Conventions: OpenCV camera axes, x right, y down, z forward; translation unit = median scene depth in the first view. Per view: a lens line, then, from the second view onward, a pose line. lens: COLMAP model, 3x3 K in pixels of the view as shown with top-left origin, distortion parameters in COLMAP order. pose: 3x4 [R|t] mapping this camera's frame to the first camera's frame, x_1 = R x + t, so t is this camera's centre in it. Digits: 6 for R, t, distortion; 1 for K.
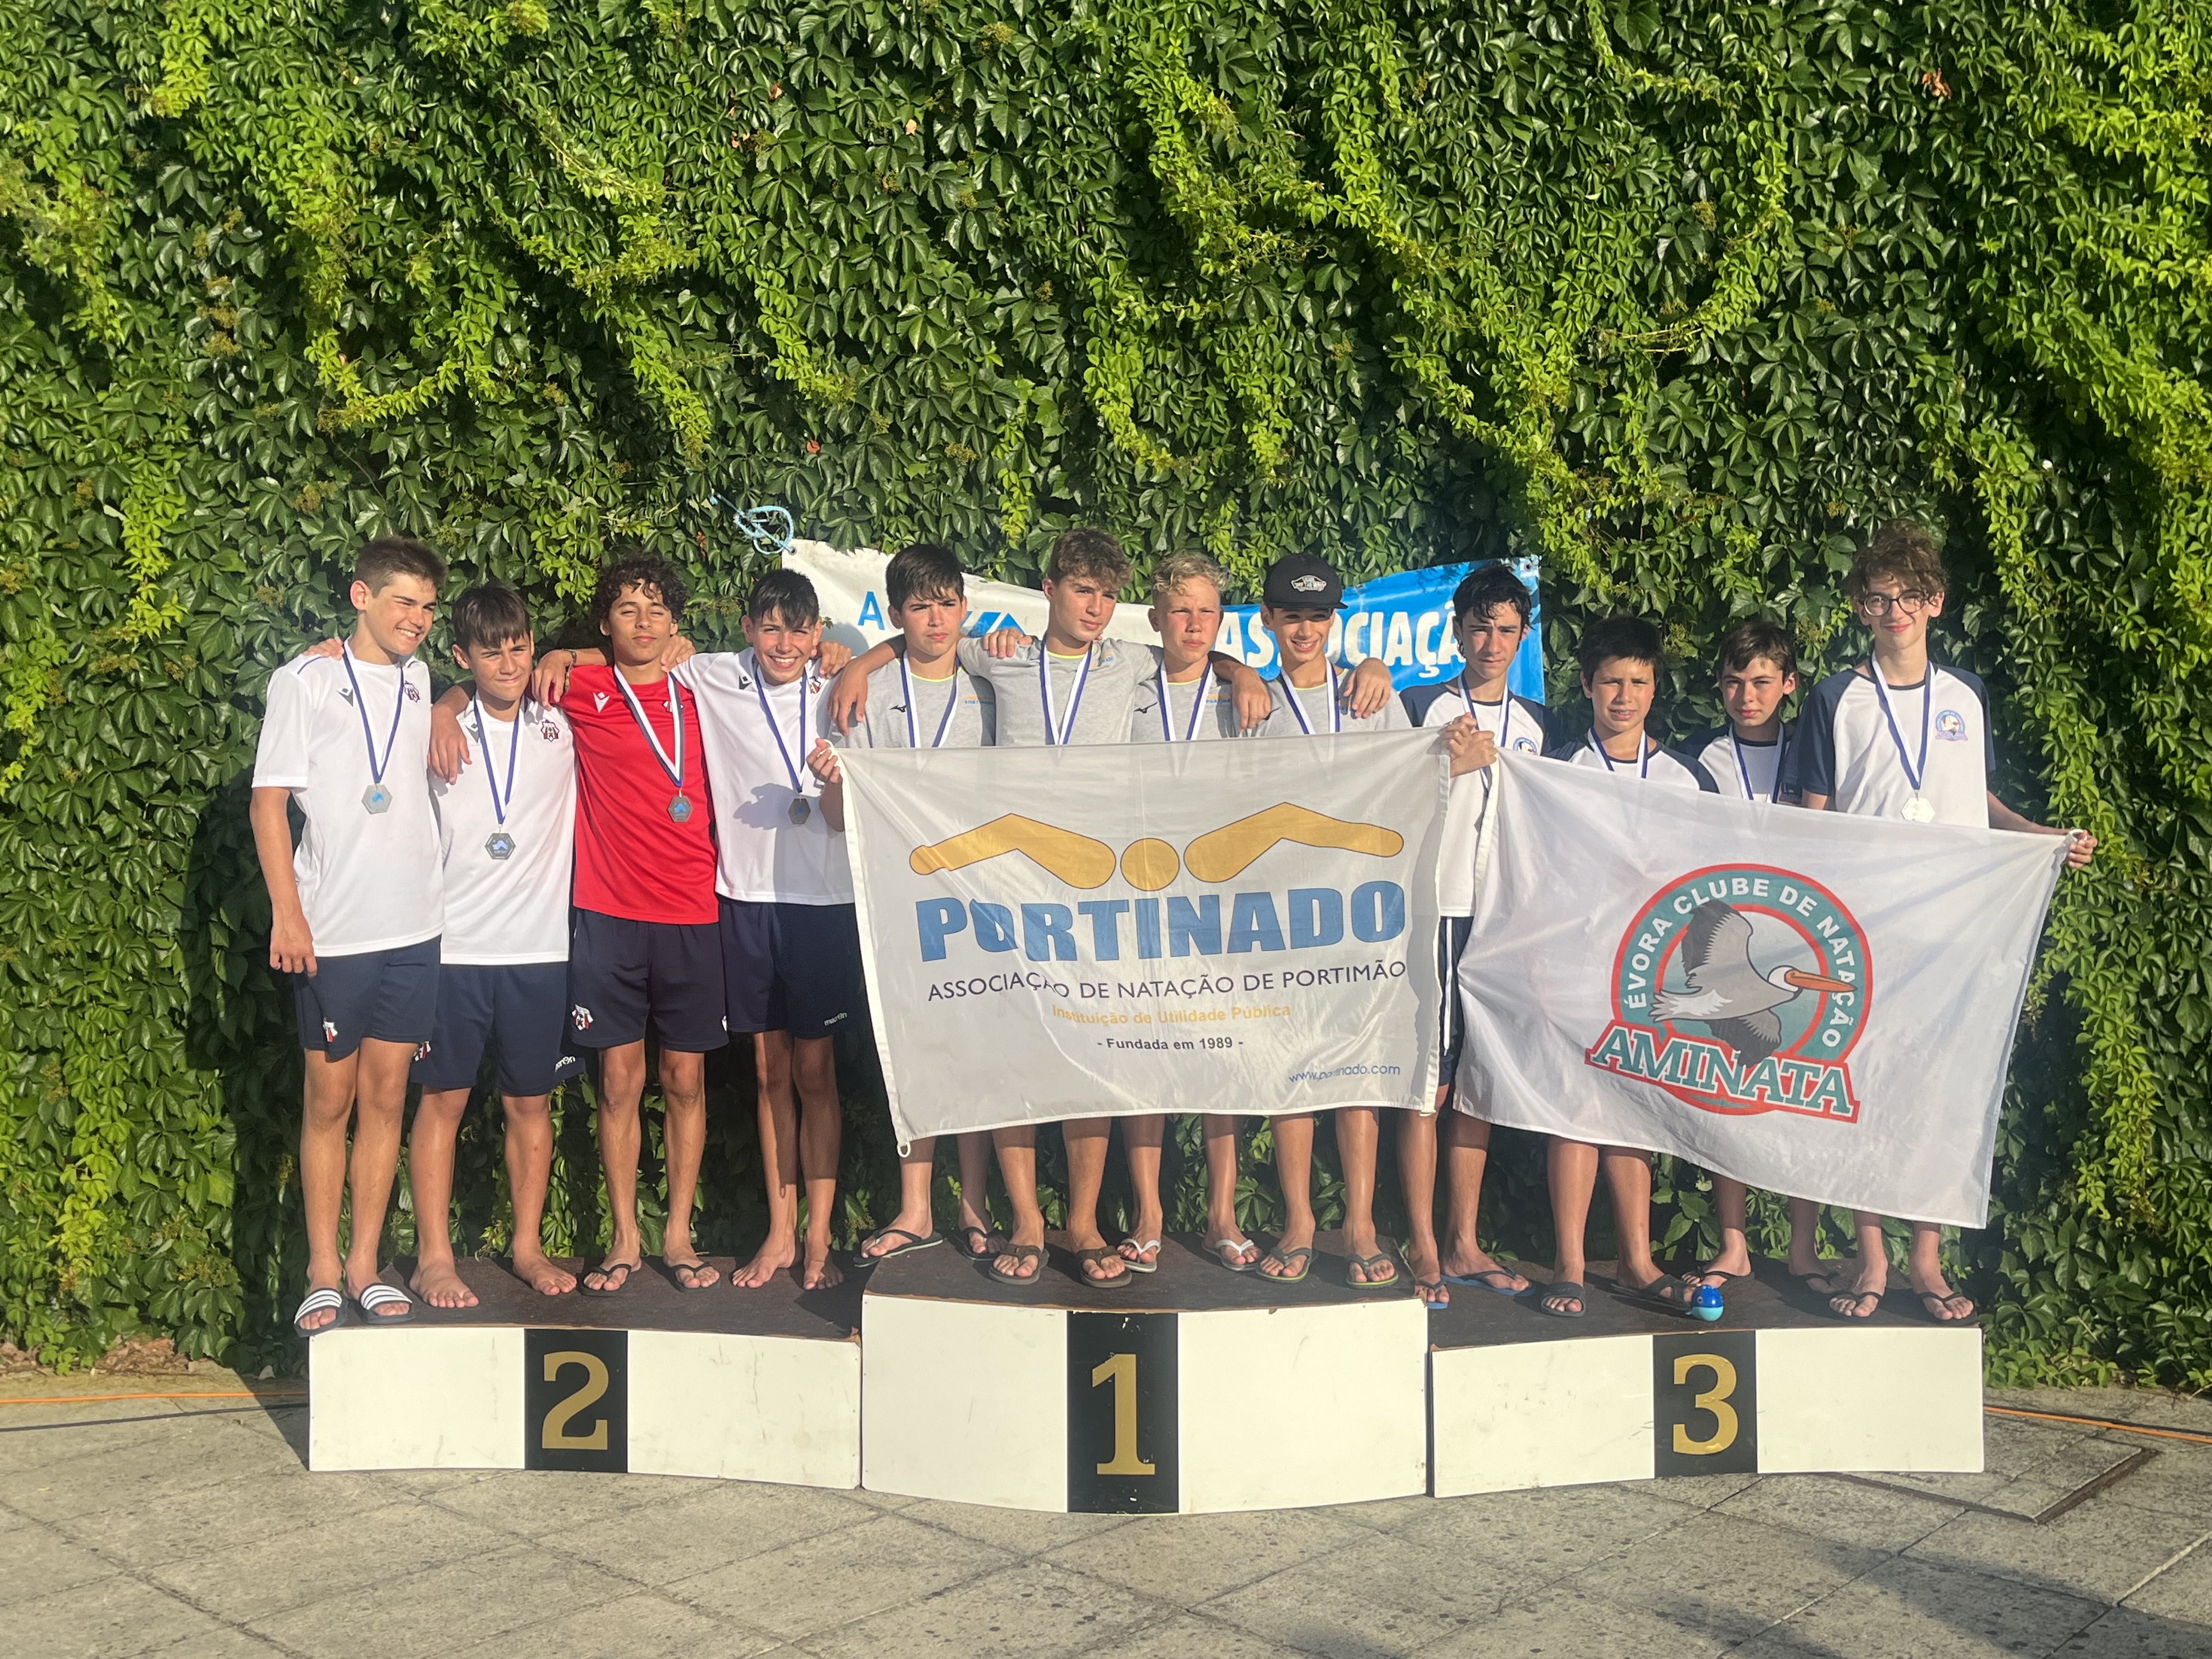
lens RADIAL K [[2234.3, 0, 1106.1], [0, 2234.3, 821.3], [0, 0, 1]] dist [0.075382, 0.000000]
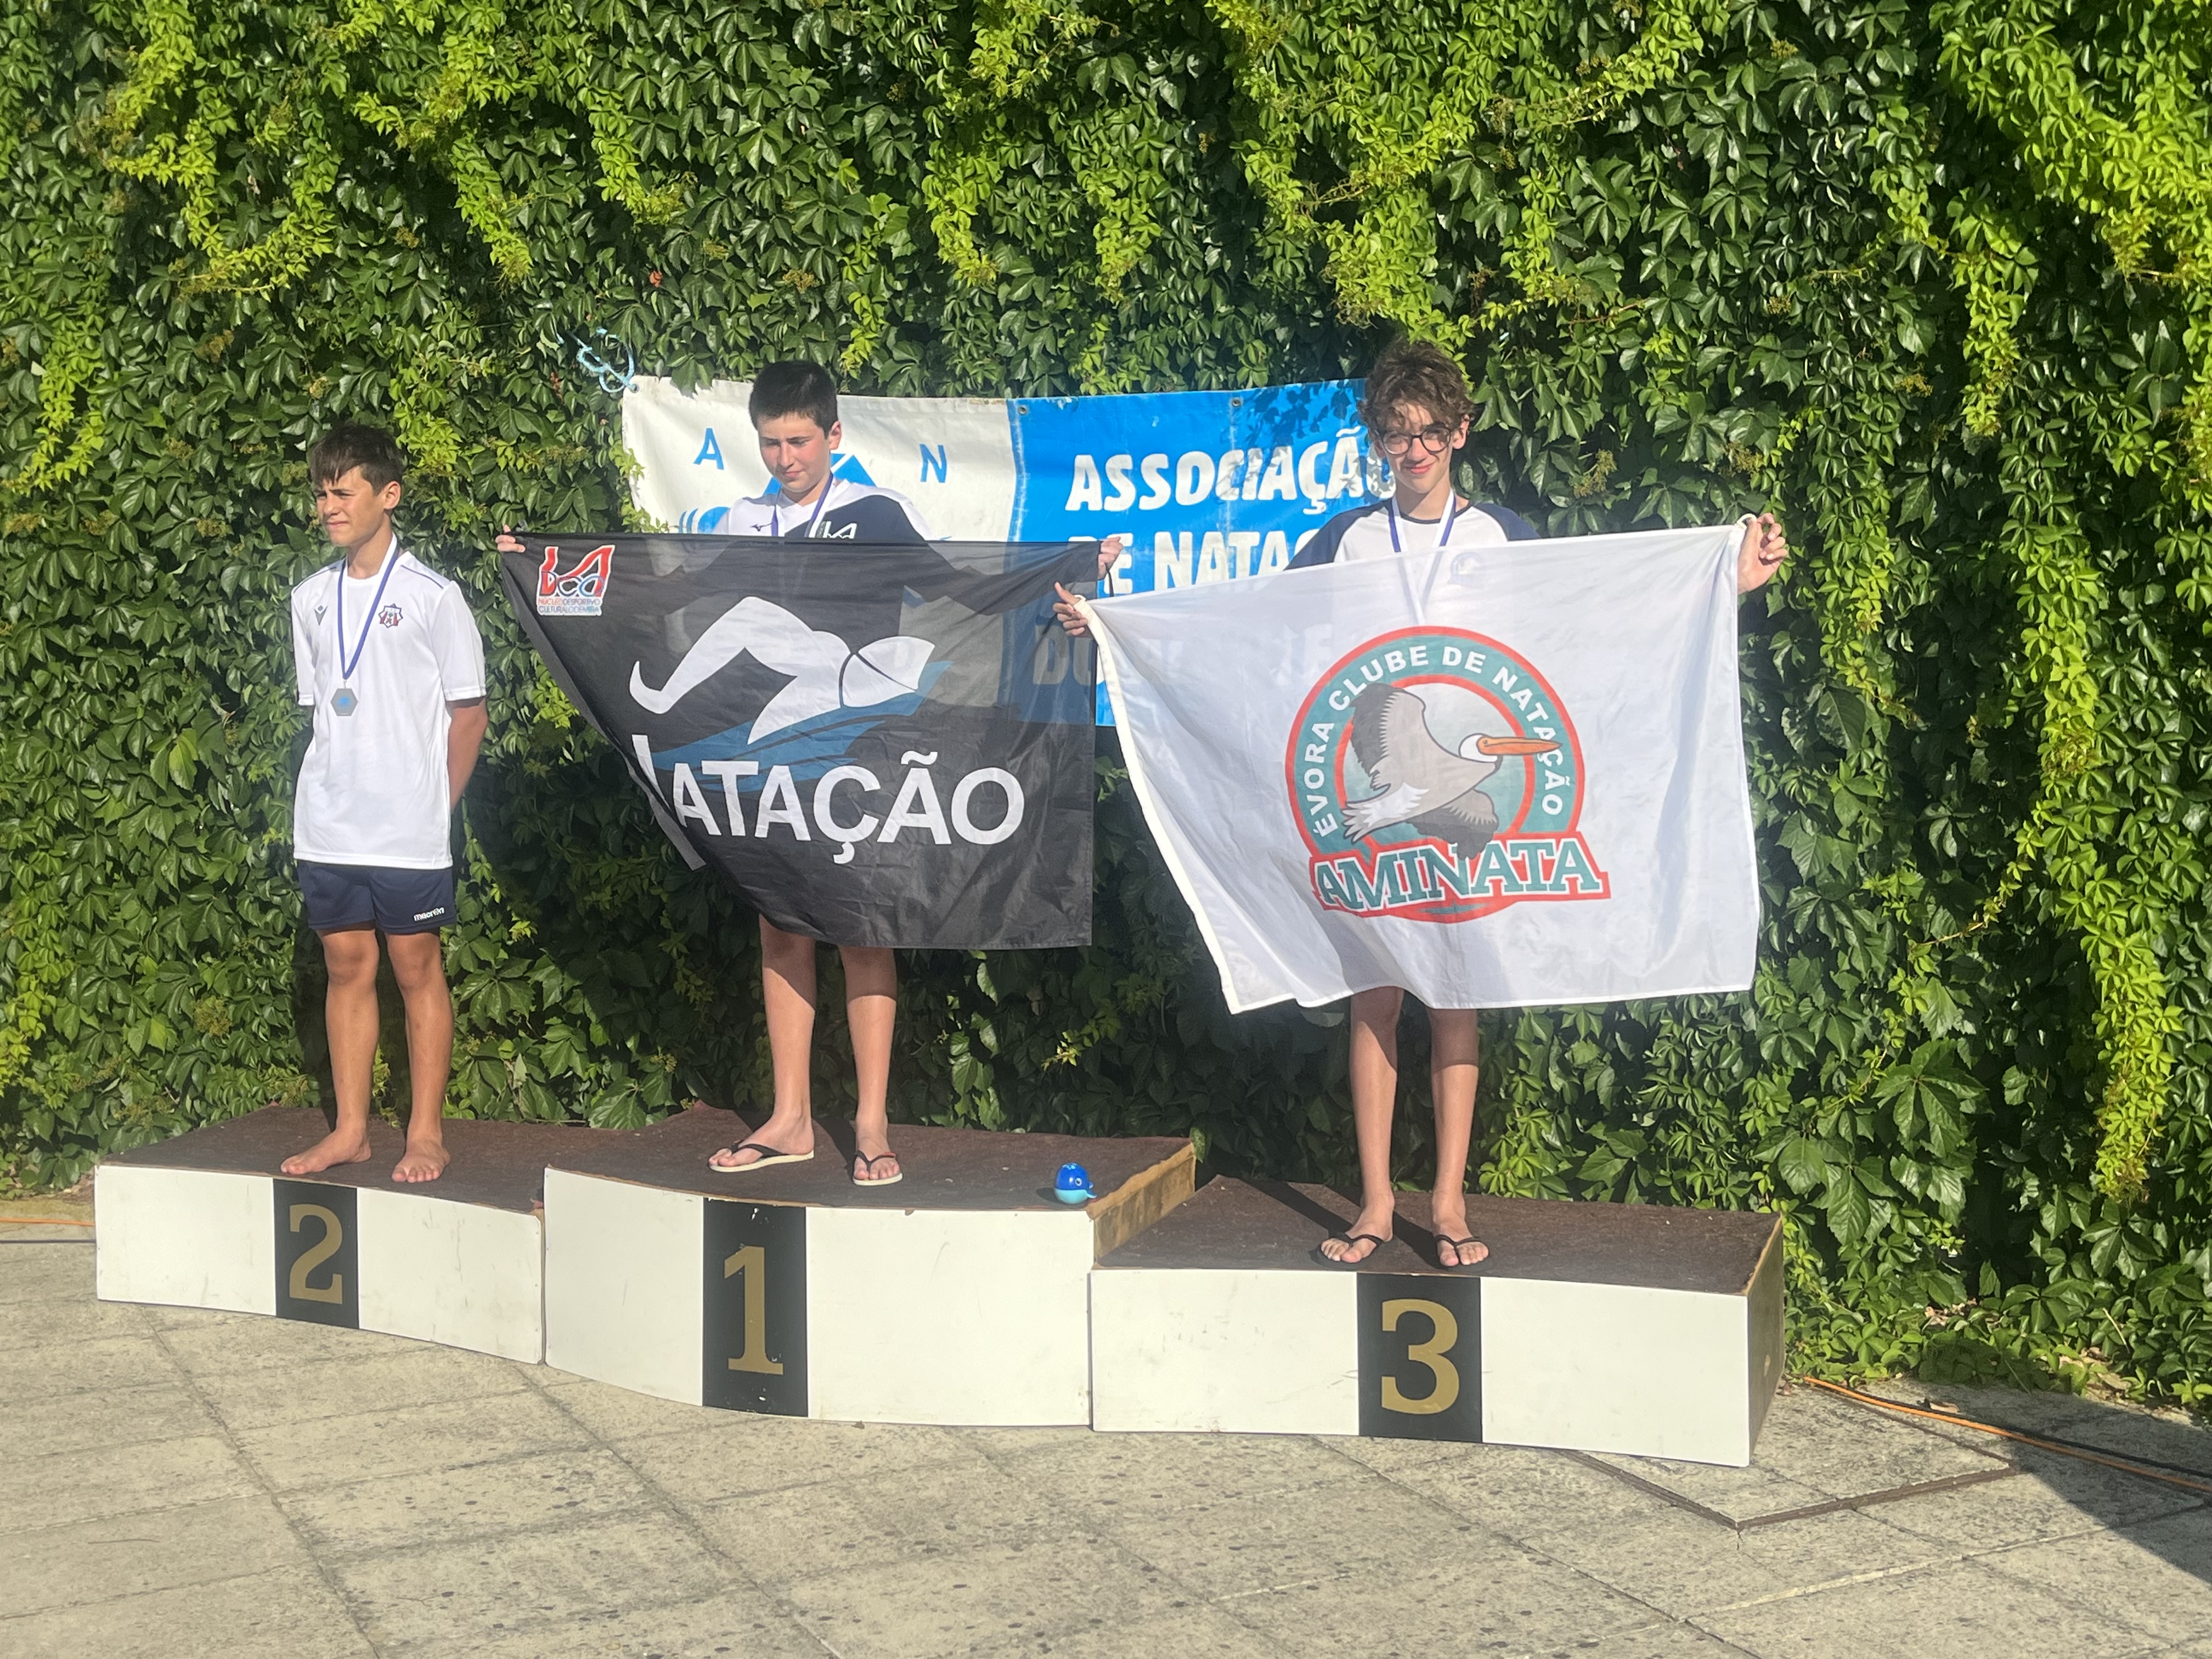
lens RADIAL K [[2544.0, 0, 1099.8], [0, 2544.0, 838.8], [0, 0, 1]] dist [0.058769, 0.000000]
pose [[0.947852, 0.027754, -0.317499, 0.452056], [-0.011590, 0.998544, 0.052685, 0.009275], [0.318499, -0.046258, 0.946794, 0.042865]]
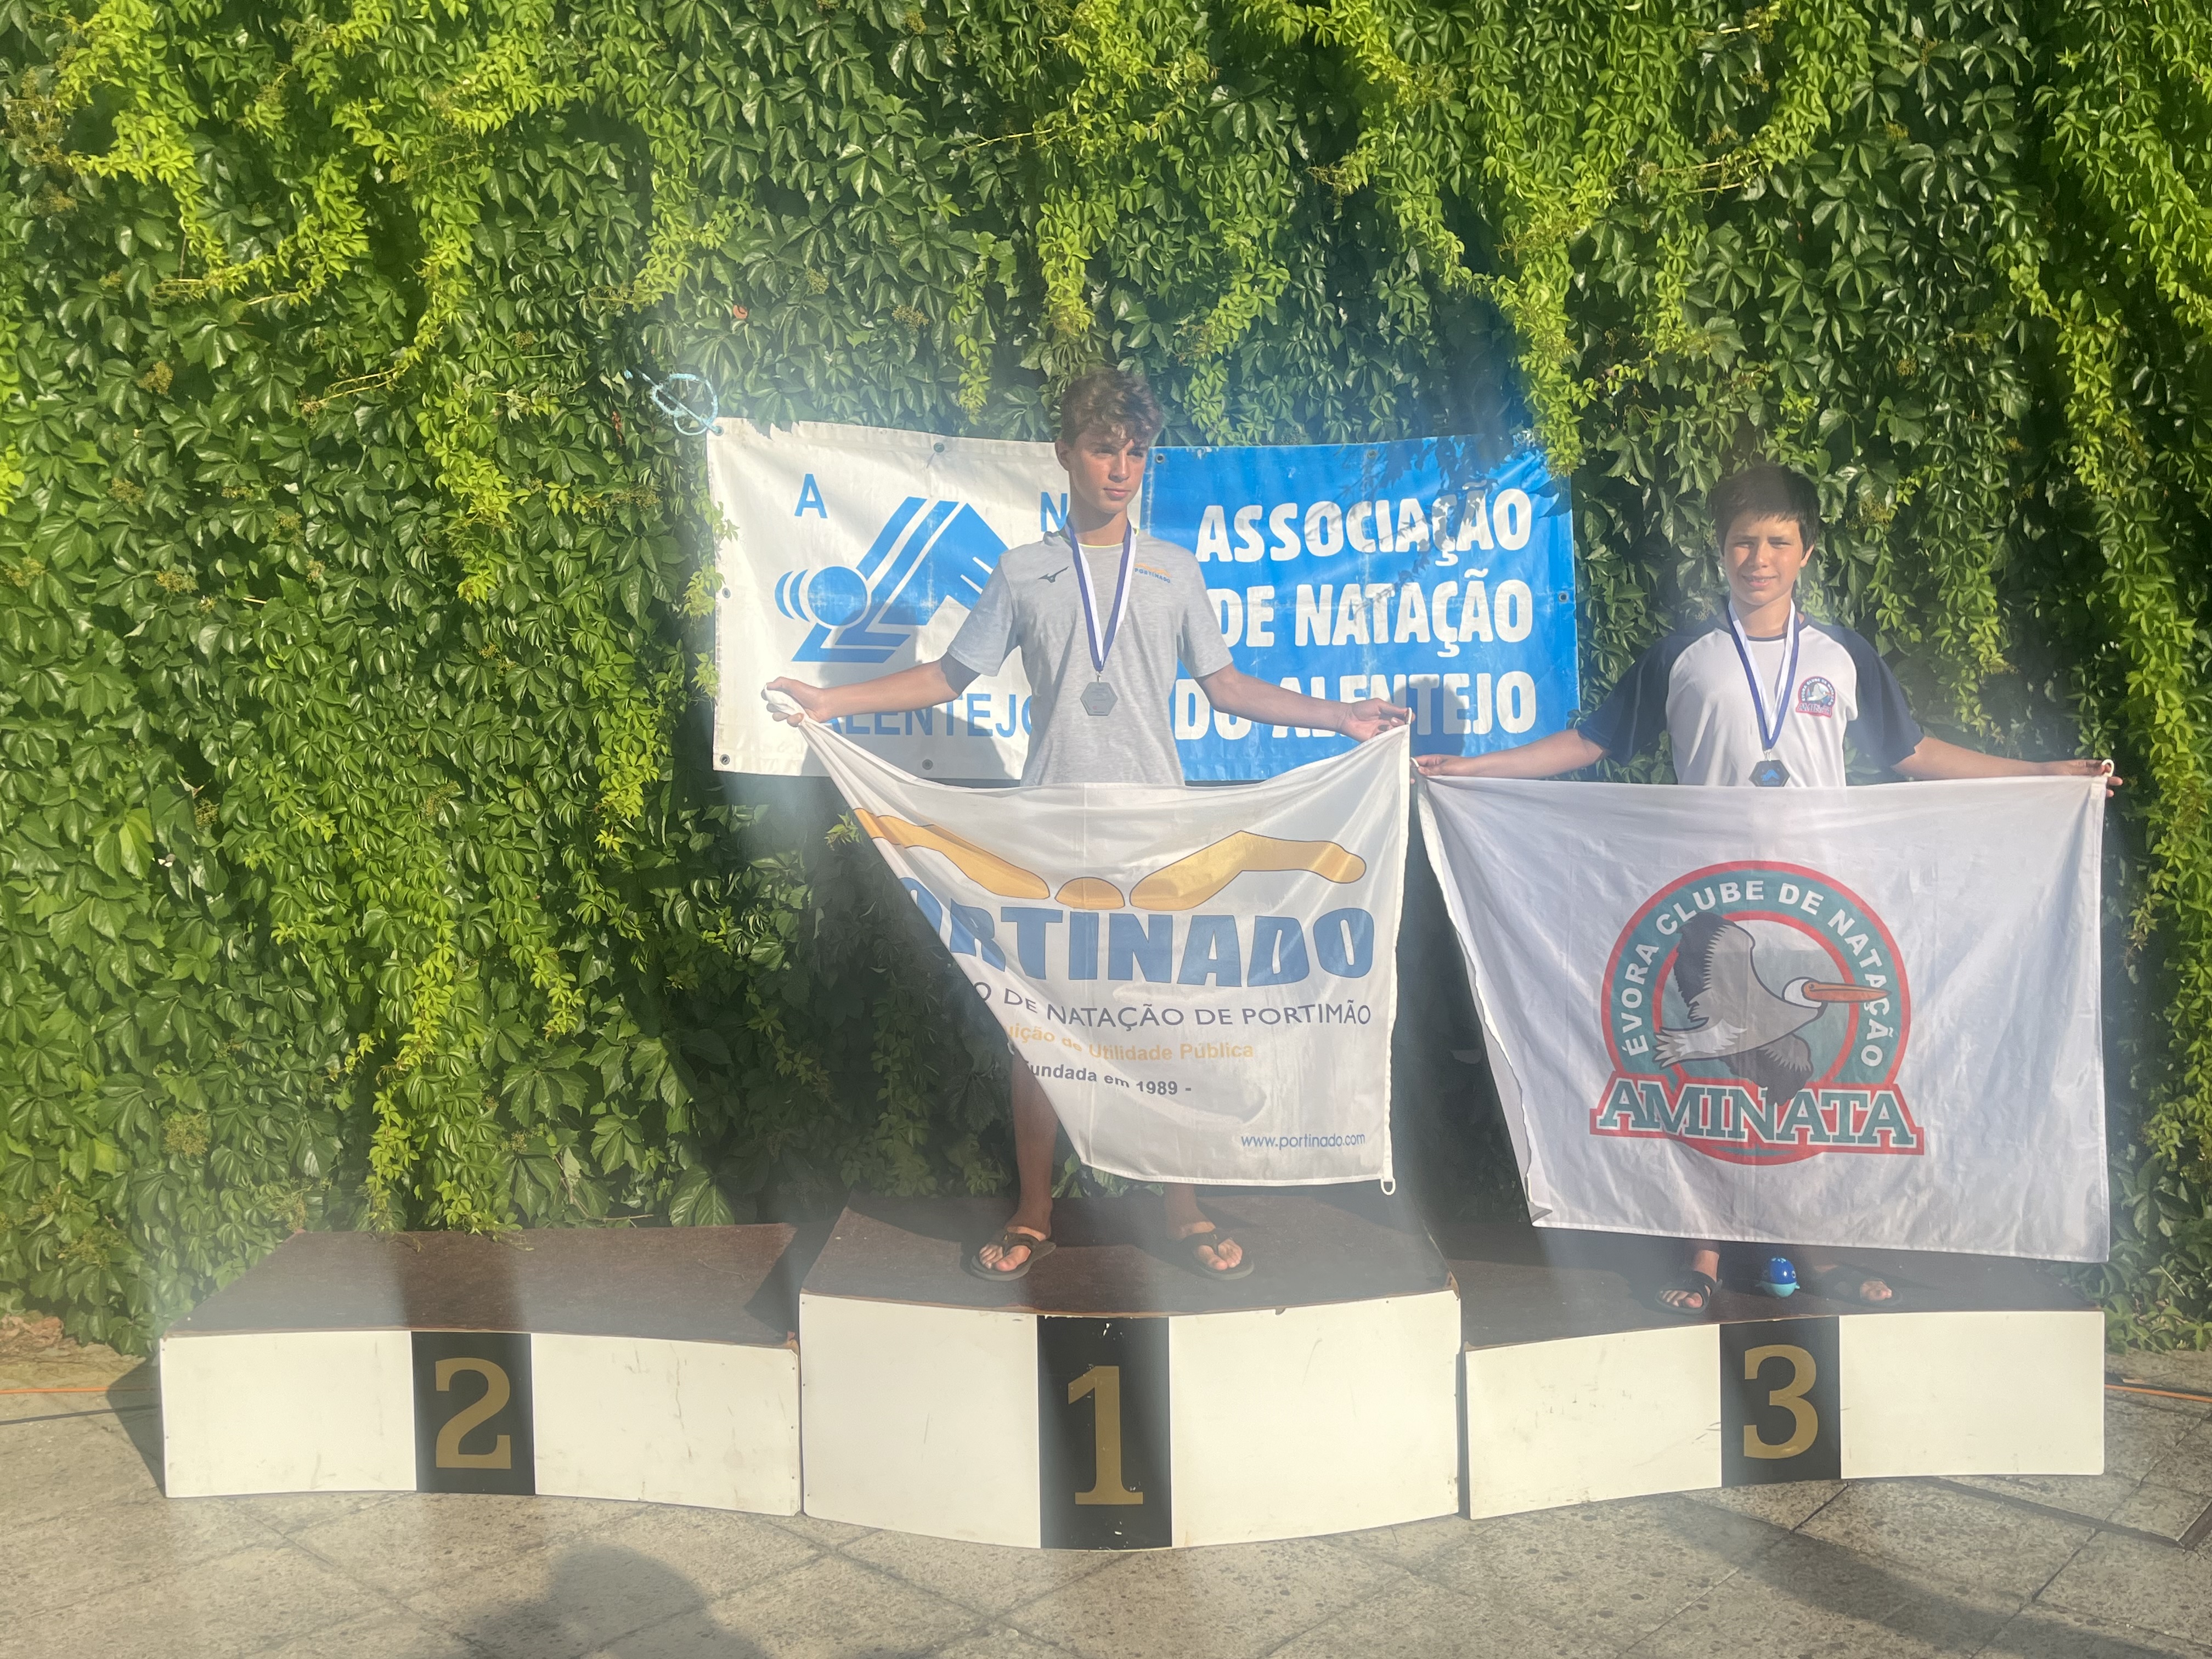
lens RADIAL K [[2016.0, 0, 1098.9], [0, 2016.0, 847.1], [0, 0, 1]] dist [0.047811, 0.002420]
pose [[0.999924, -0.012330, -0.000133, 0.007642], [0.012324, 0.998910, 0.045011, 0.008588], [-0.000422, -0.045009, 0.998986, 0.234175]]
